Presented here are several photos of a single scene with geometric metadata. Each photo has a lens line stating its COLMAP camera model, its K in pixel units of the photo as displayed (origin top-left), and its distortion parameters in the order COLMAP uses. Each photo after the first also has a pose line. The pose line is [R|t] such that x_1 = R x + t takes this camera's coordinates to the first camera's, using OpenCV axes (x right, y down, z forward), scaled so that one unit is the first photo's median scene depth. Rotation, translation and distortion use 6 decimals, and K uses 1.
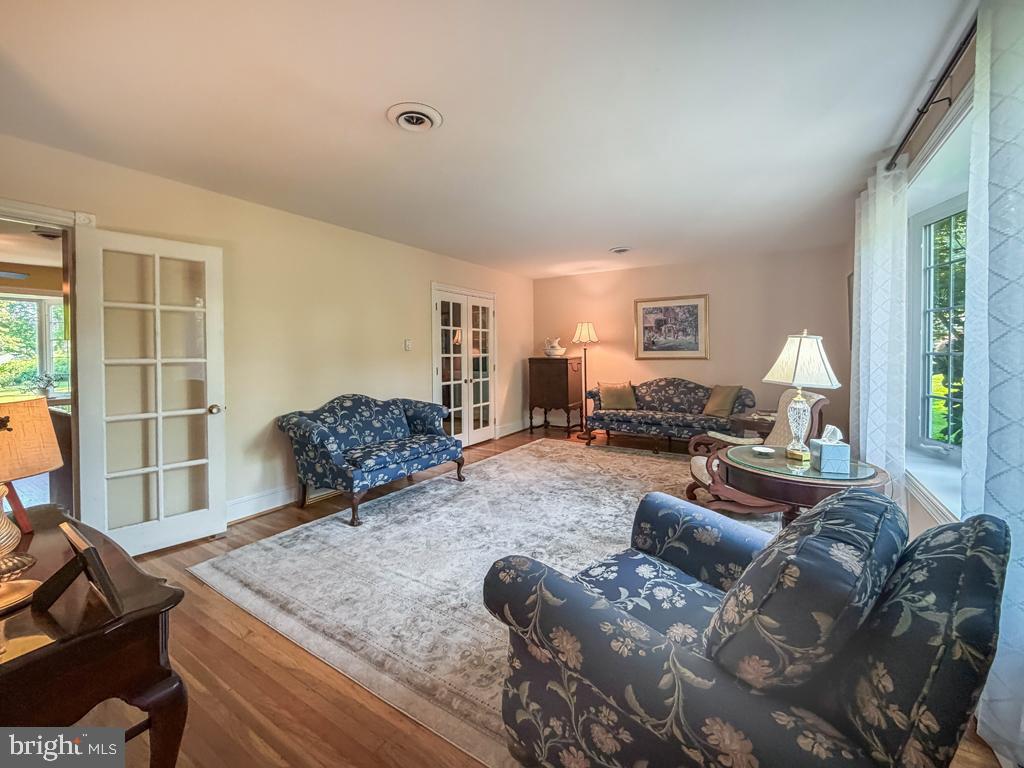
lens RADIAL K [[420.6, 0, 513.6], [0, 420.6, 358.0], [0, 0, 1]] dist [0.002725, -0.001092]
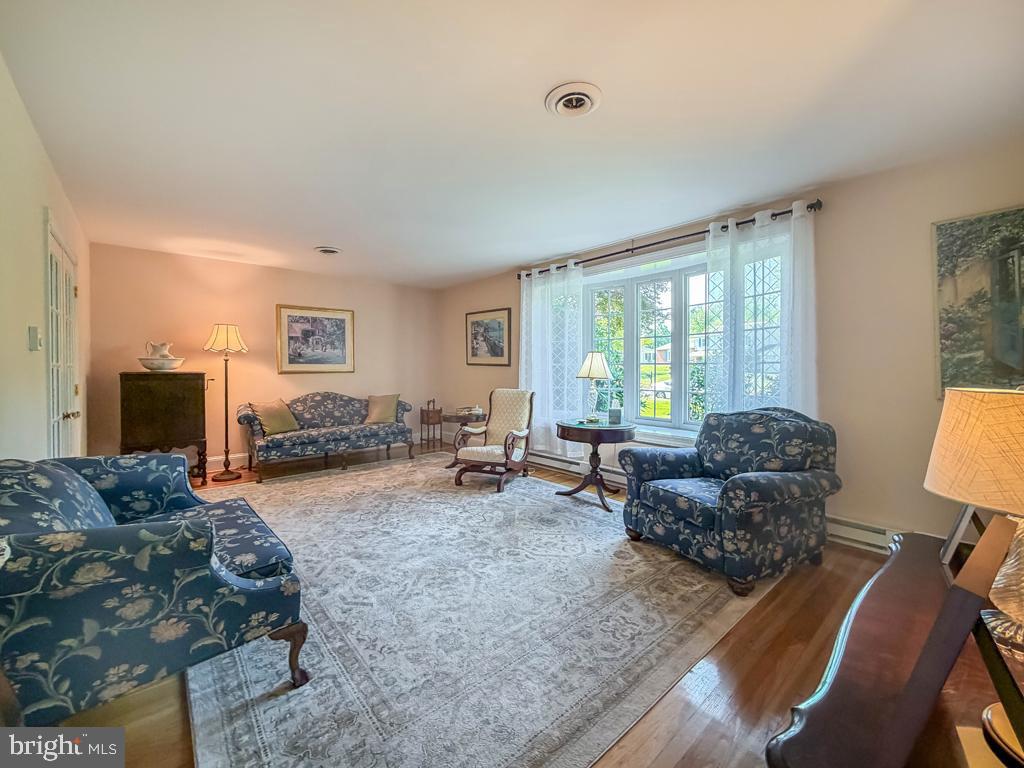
lens RADIAL K [[420.6, 0, 509.1], [0, 420.6, 374.3], [0, 0, 1]] dist [0.002725, -0.001092]
pose [[0.293804, -0.009208, 0.955821, -0.425513], [0.016781, 0.999849, 0.004474, 0.009952], [-0.955718, 0.014725, 0.293914, 0.317255]]
